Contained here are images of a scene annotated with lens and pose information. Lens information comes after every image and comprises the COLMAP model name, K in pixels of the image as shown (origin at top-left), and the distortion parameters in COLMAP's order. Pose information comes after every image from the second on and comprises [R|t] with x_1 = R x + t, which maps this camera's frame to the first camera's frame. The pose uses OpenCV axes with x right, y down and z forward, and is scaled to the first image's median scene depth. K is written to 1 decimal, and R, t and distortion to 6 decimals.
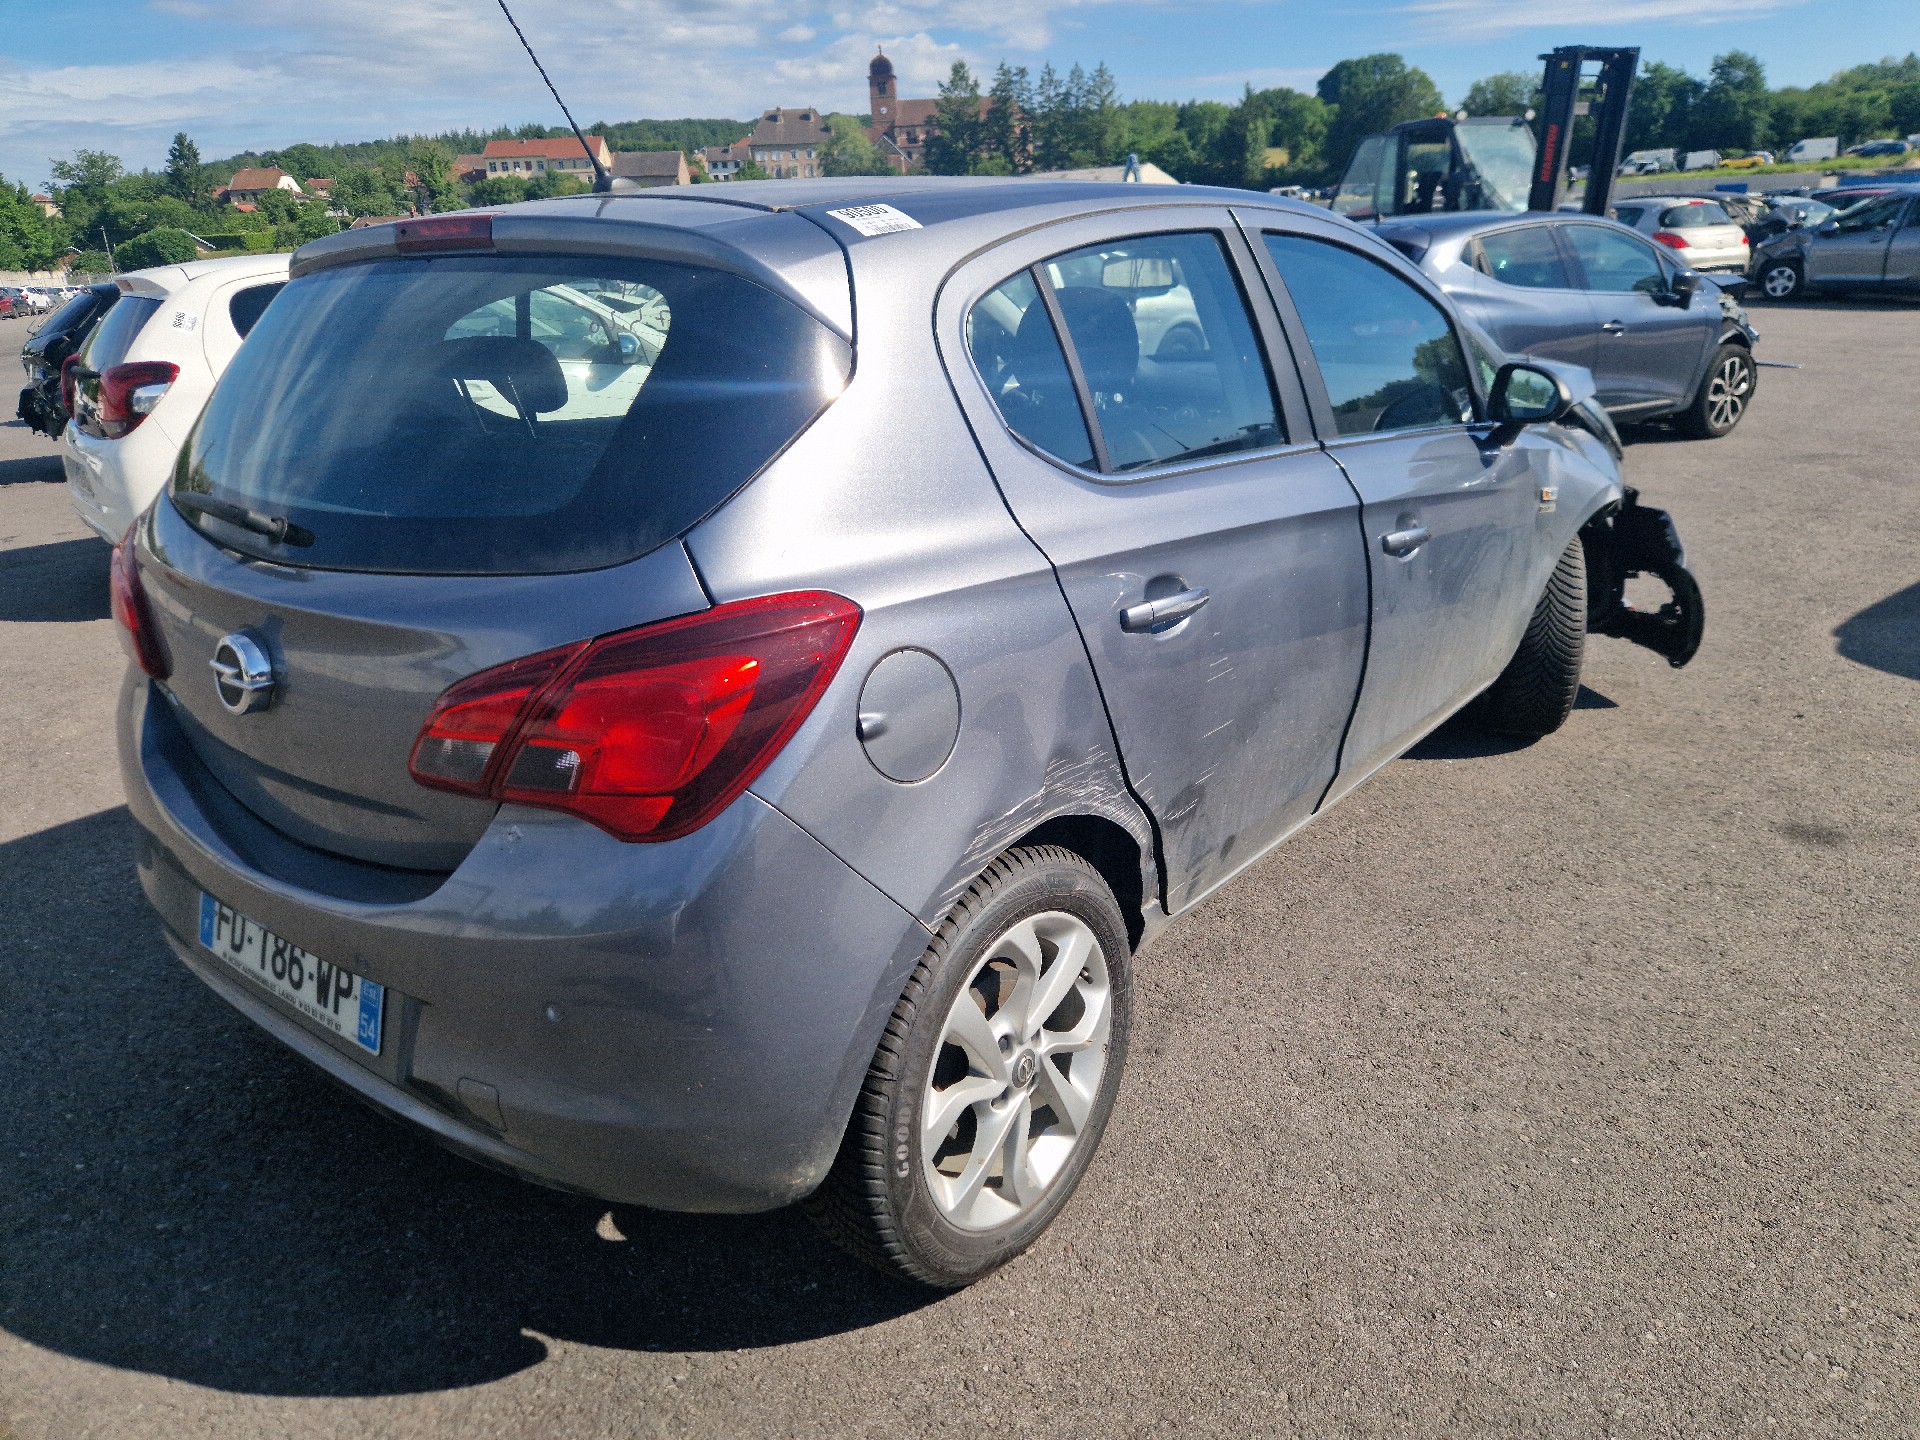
lens RADIAL K [[1296.4, 0, 954.9], [0, 1296.4, 712.1], [0, 0, 1]] dist [0.043233, -0.036526]
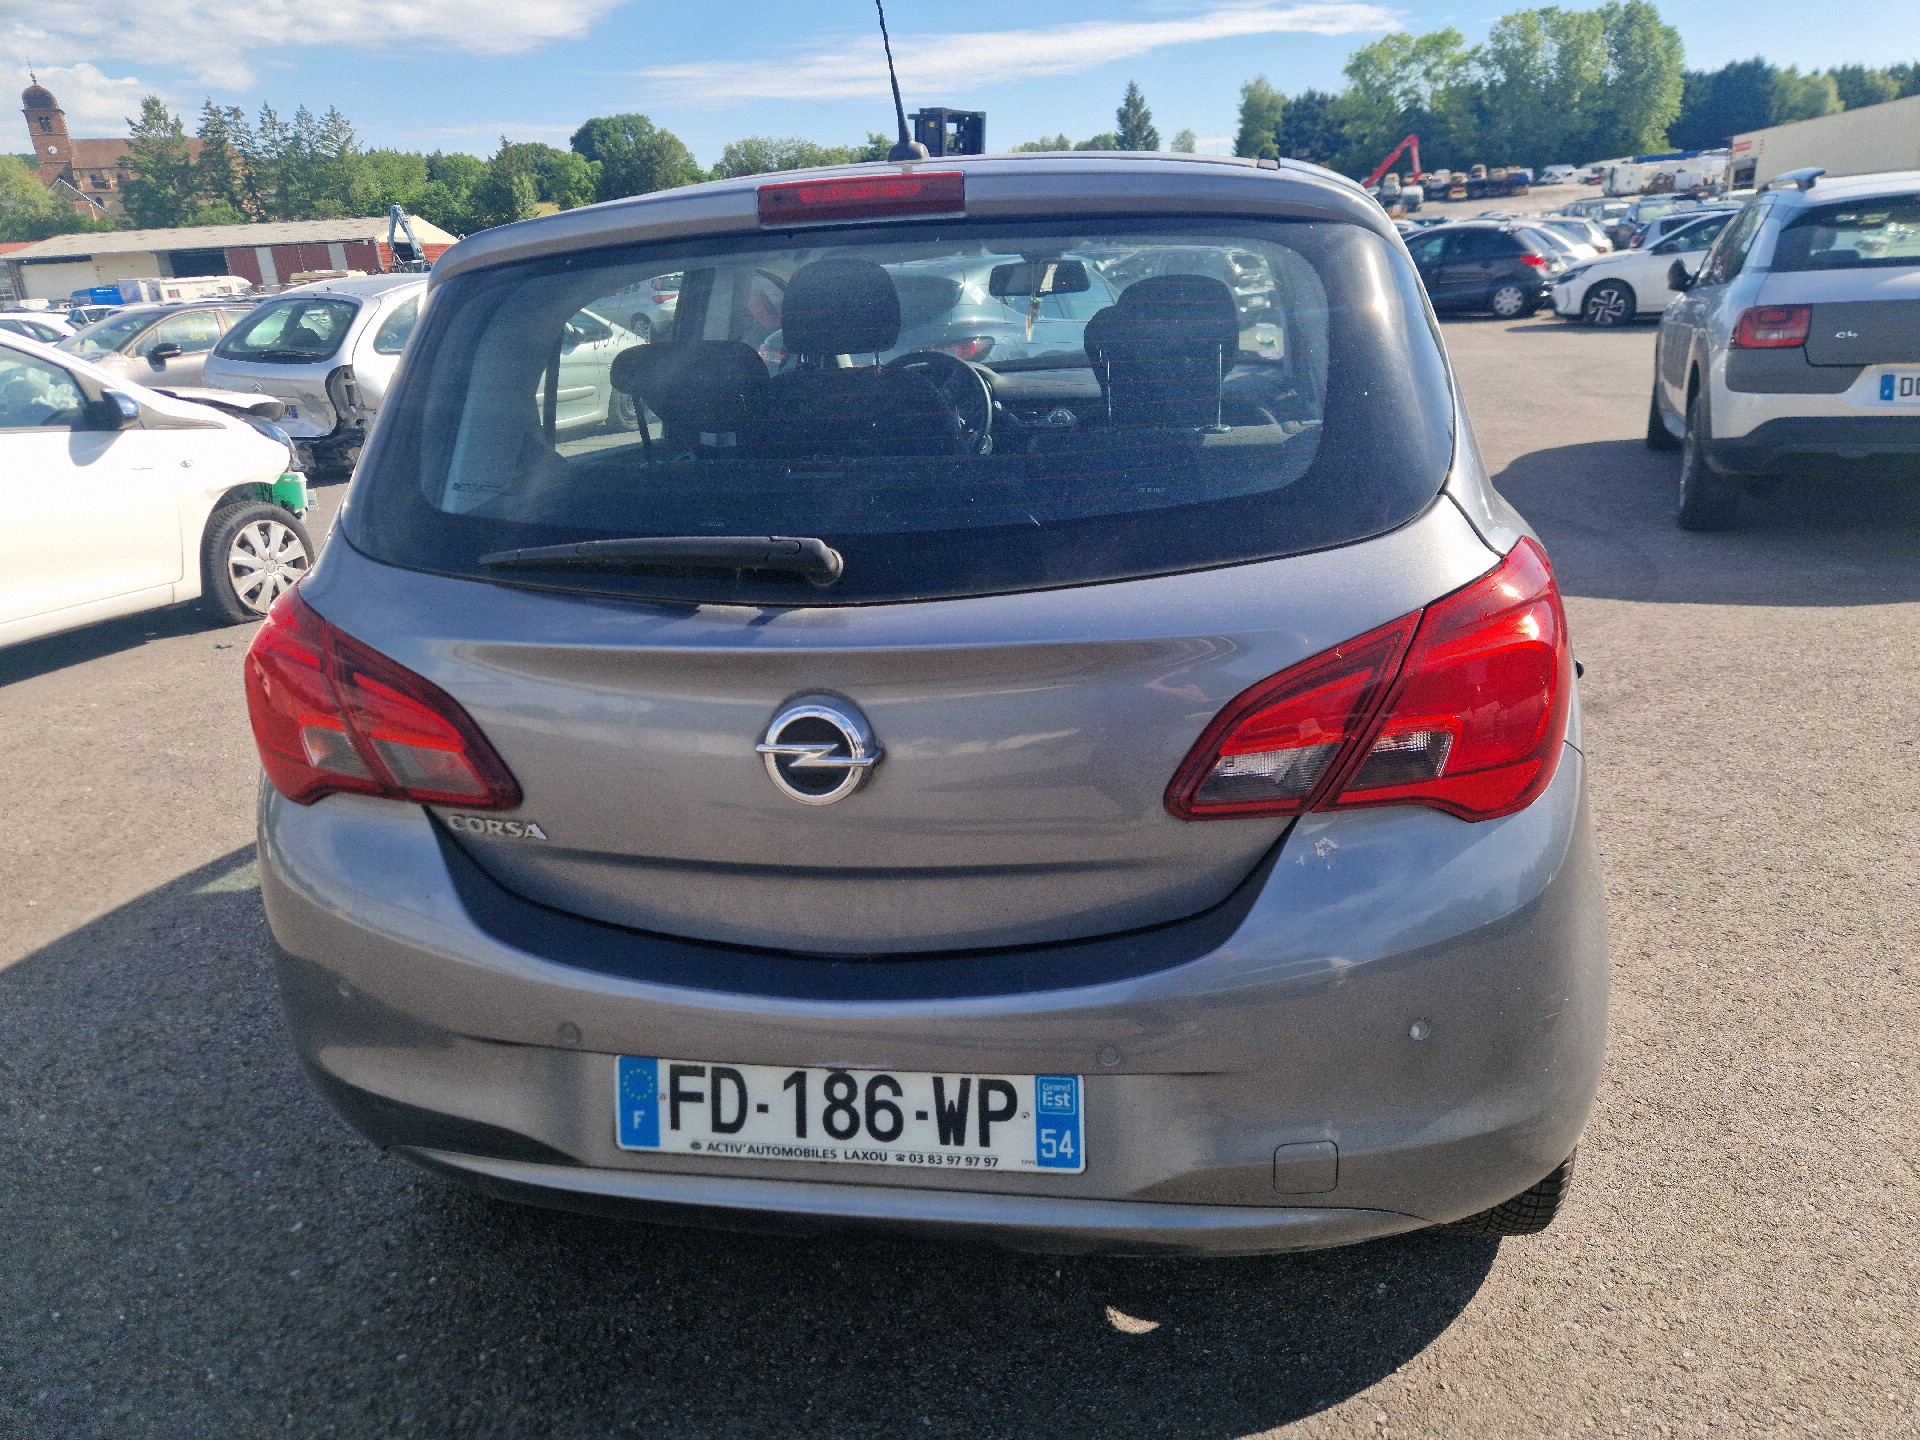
lens RADIAL K [[1288.3, 0, 960.0], [0, 1288.3, 720.0], [0, 0, 1]] dist [0.077504, -0.065362]
pose [[0.871668, -0.170744, 0.459393, -0.776897], [0.185036, 0.982630, 0.014123, -0.040729], [-0.453825, 0.072694, 0.888121, 0.266449]]
